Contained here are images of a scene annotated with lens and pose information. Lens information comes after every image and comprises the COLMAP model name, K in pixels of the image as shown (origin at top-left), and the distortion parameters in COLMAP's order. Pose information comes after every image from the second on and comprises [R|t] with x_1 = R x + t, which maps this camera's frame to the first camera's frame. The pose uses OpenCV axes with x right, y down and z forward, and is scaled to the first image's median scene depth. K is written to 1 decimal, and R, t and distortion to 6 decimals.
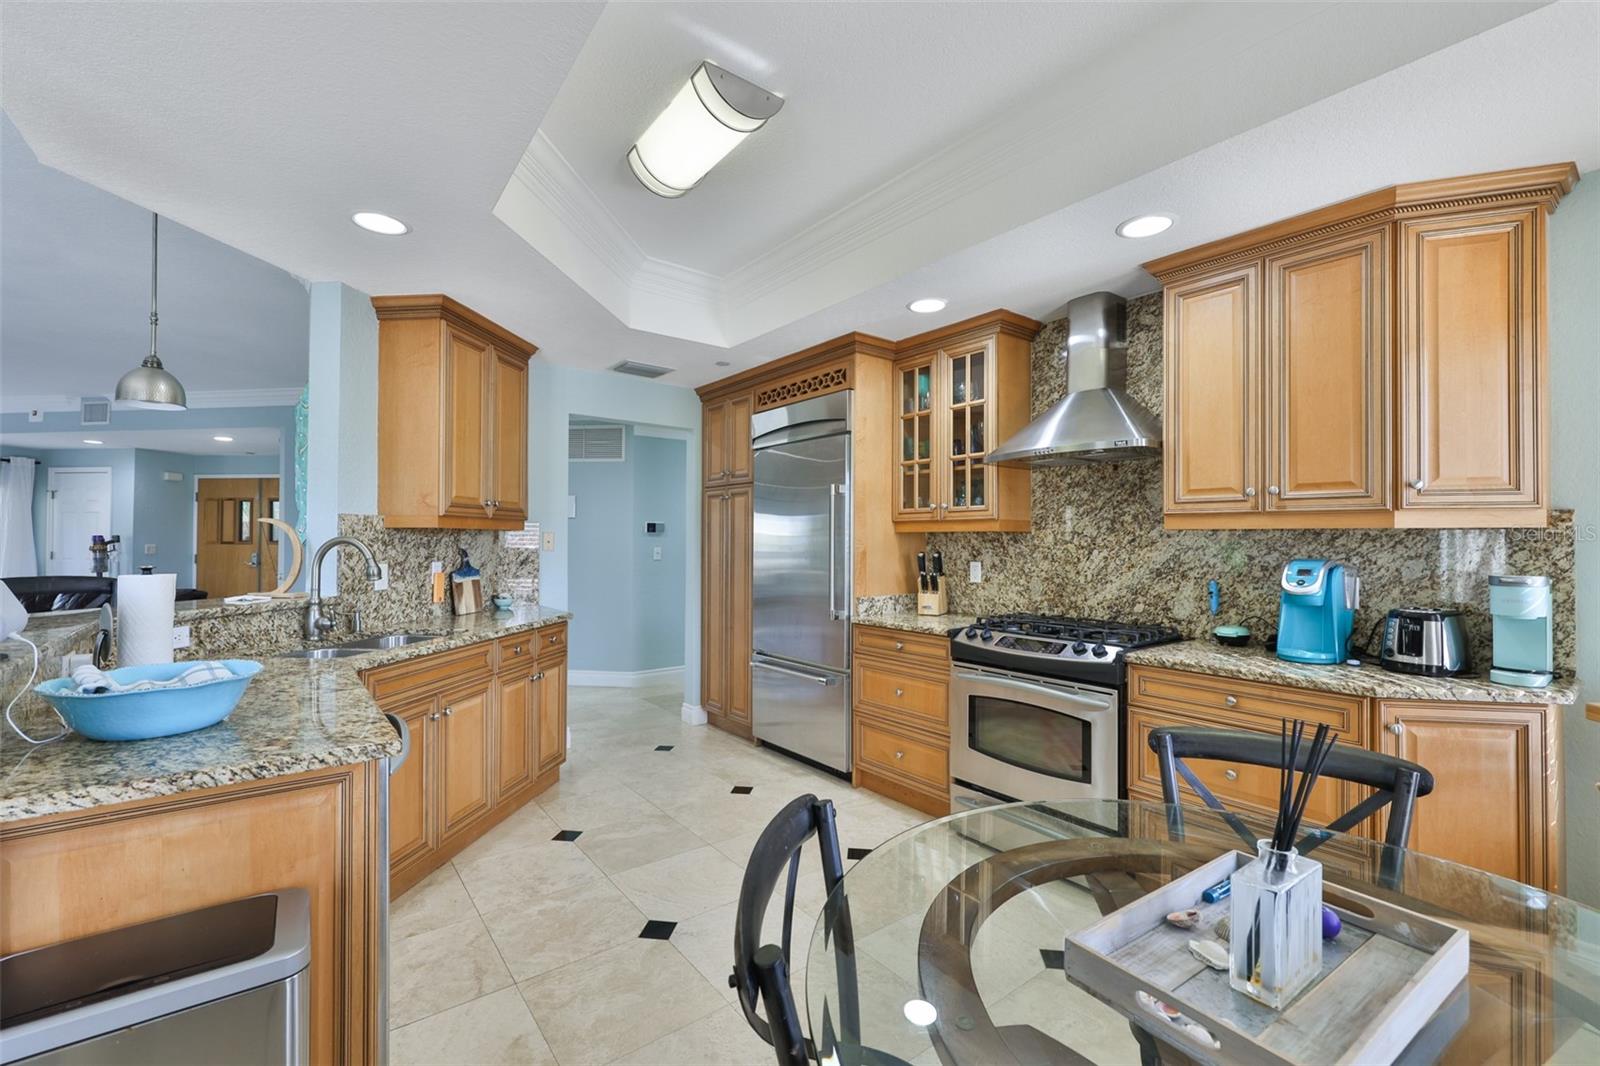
lens RADIAL K [[674.8, 0, 792.1], [0, 674.8, 533.3], [0, 0, 1]] dist [0.000486, -0.000017]
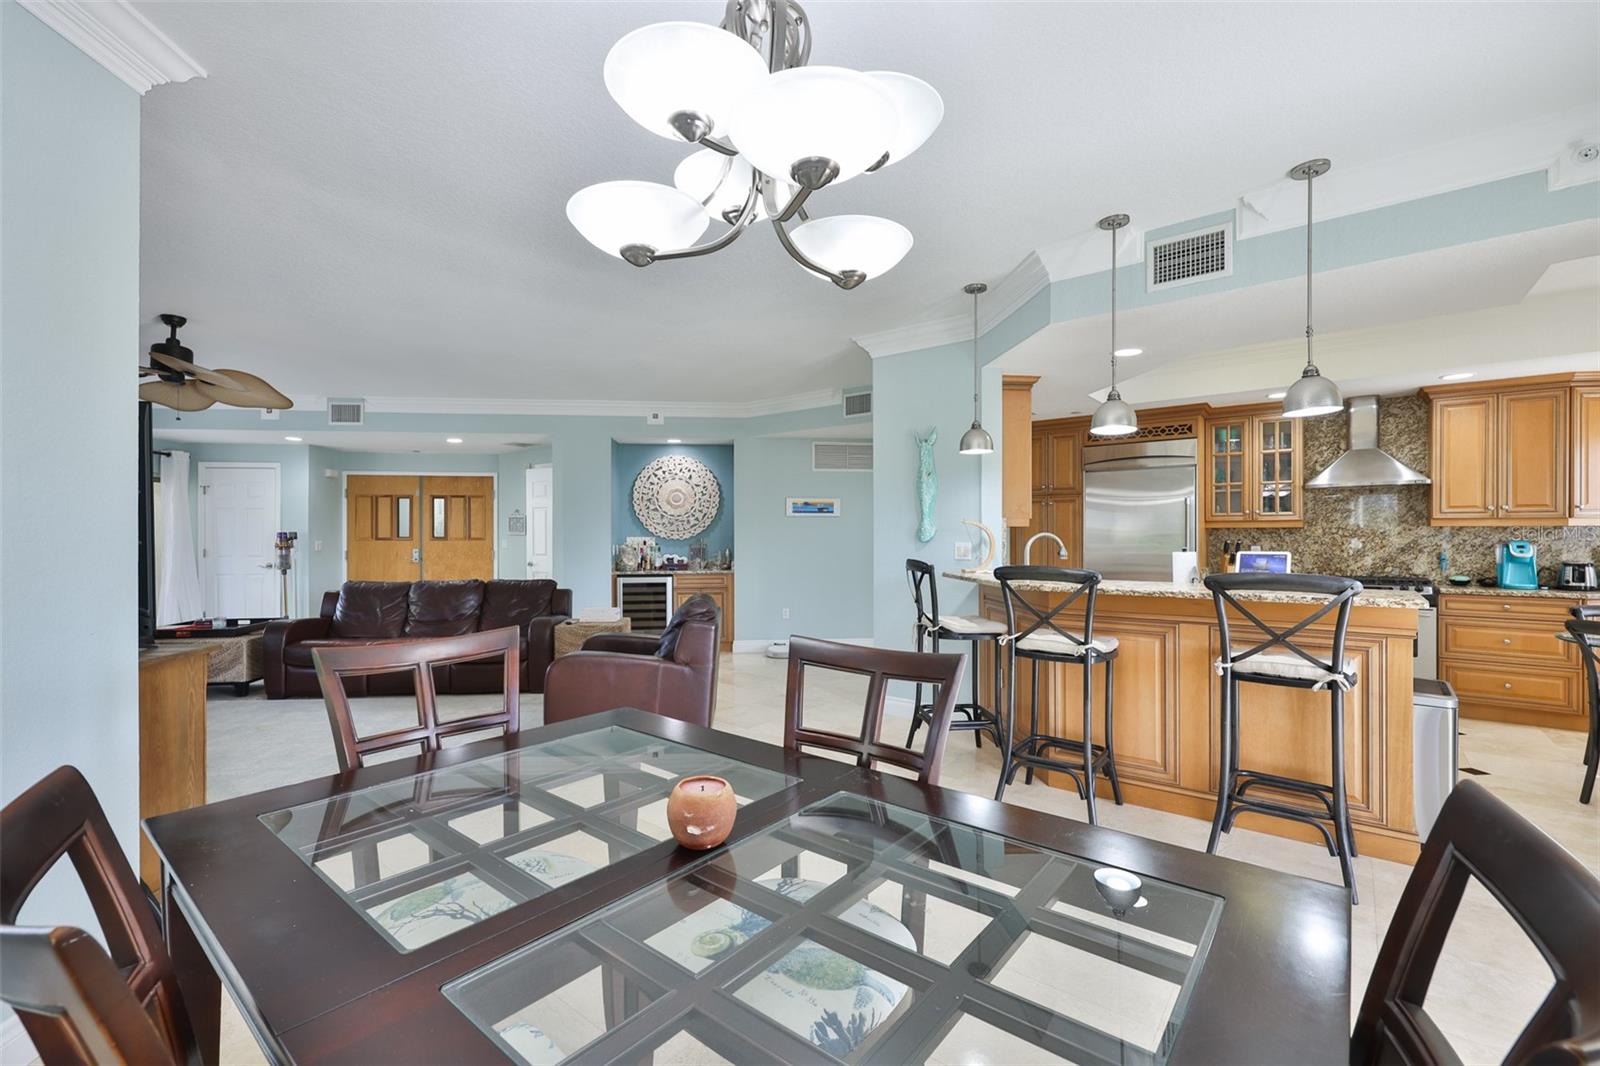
lens RADIAL K [[677.9, 0, 789.8], [0, 677.9, 536.2], [0, 0, 1]] dist [0.014583, -0.004319]
pose [[0.971455, -0.005339, 0.237162, -1.333141], [0.002459, 0.999920, 0.012436, -0.005069], [-0.237209, -0.011498, 0.971391, -0.363401]]
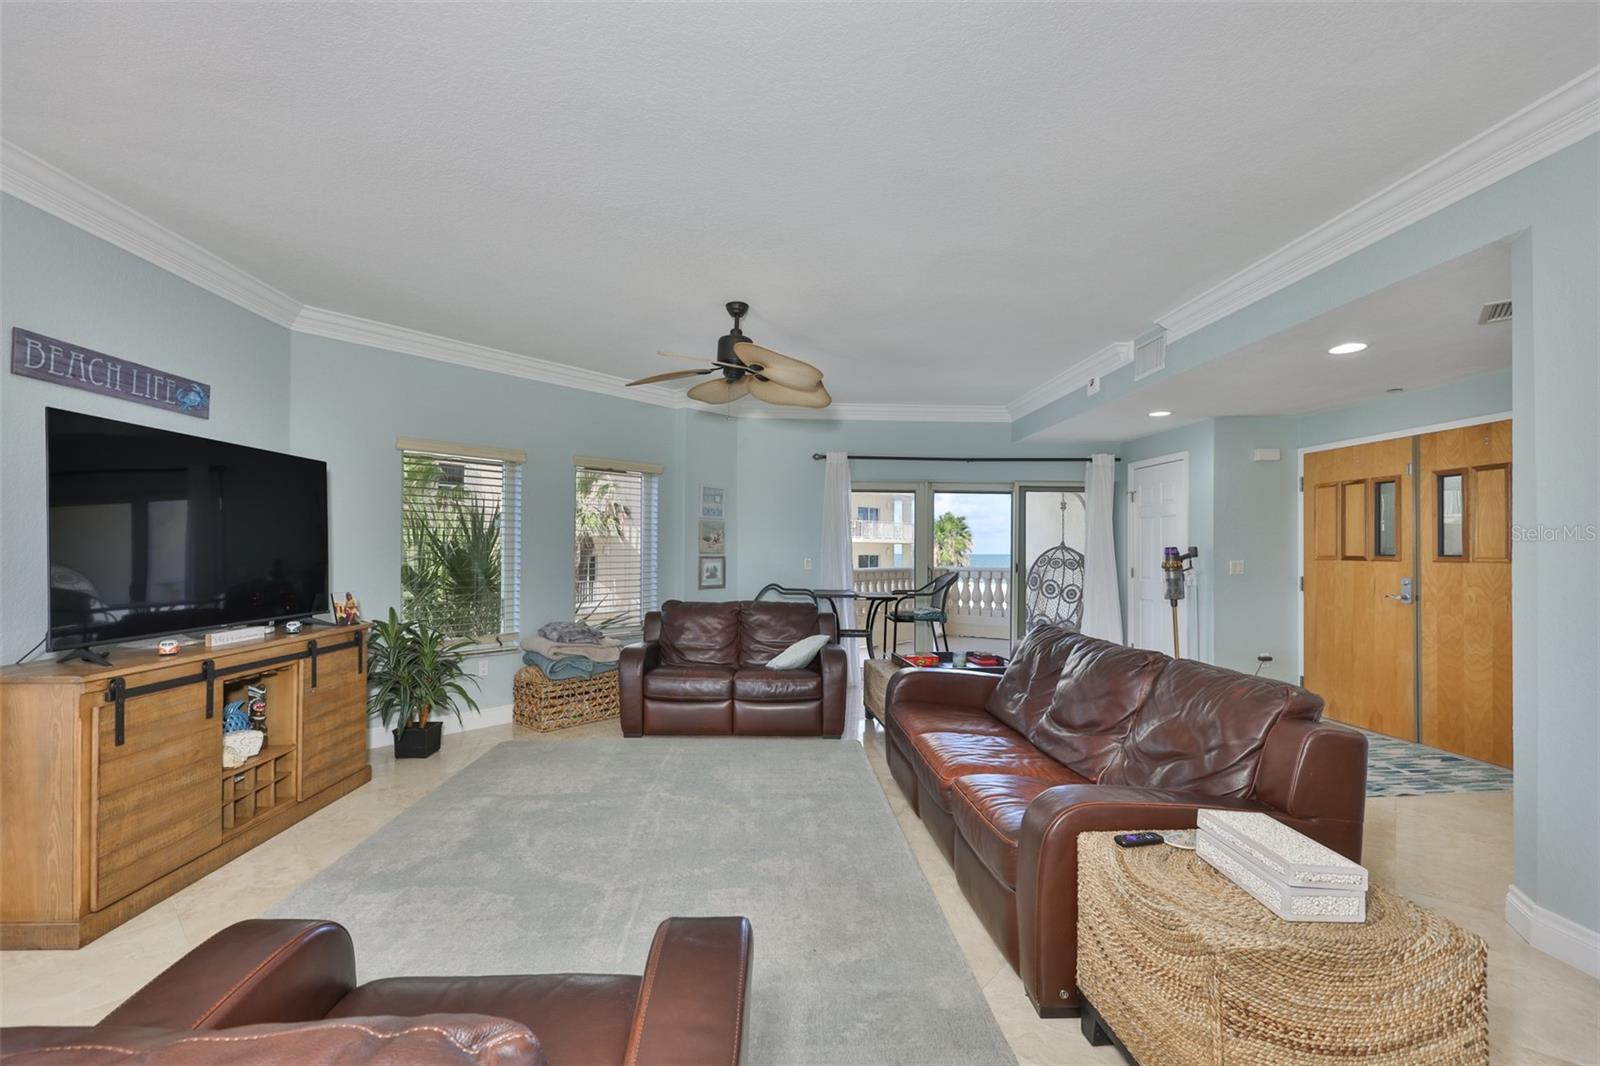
lens RADIAL K [[680.6, 0, 784.5], [0, 680.6, 546.8], [0, 0, 1]] dist [-0.001809, -0.000309]
pose [[0.187392, -0.010662, -0.982227, -0.989279], [0.009408, 0.999915, -0.009060, 0.012657], [0.982240, -0.007543, 0.187476, 1.147509]]
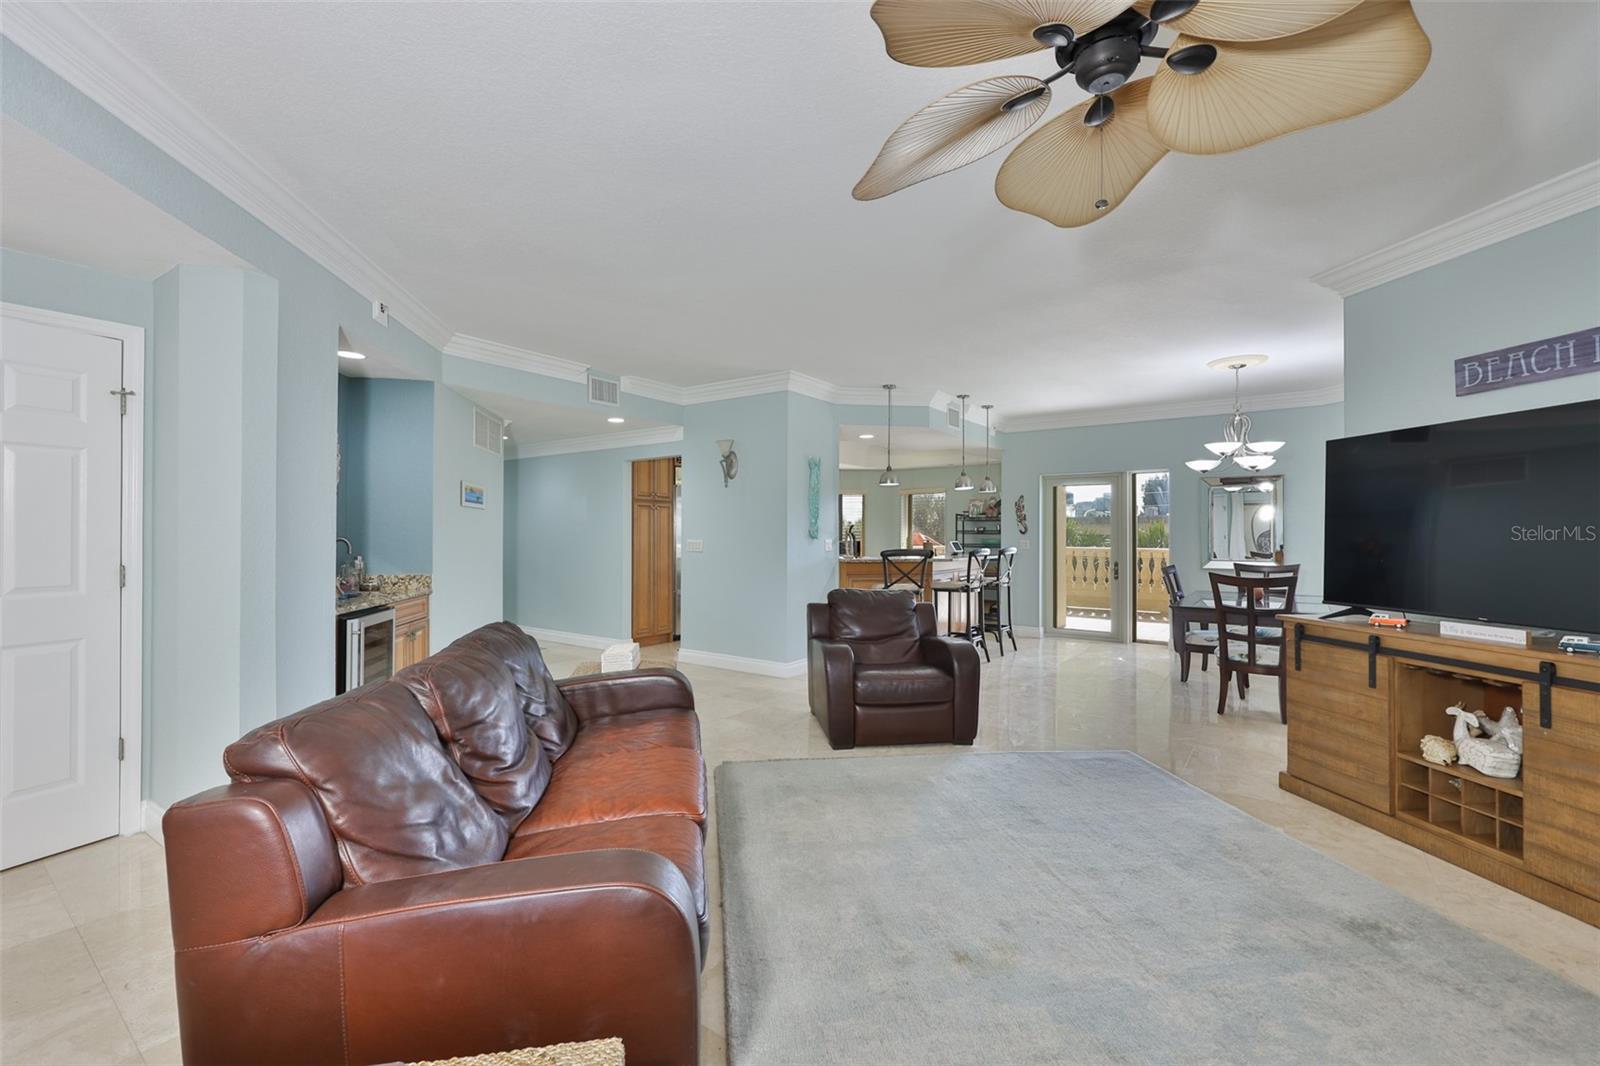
lens RADIAL K [[674.8, 0, 792.1], [0, 674.8, 533.3], [0, 0, 1]] dist [0.000486, -0.000017]
pose [[-0.288746, -0.003926, 0.957398, -2.610724], [-0.015447, 0.999881, -0.000559, 0.011809], [-0.957281, -0.014950, -0.288772, 1.638440]]
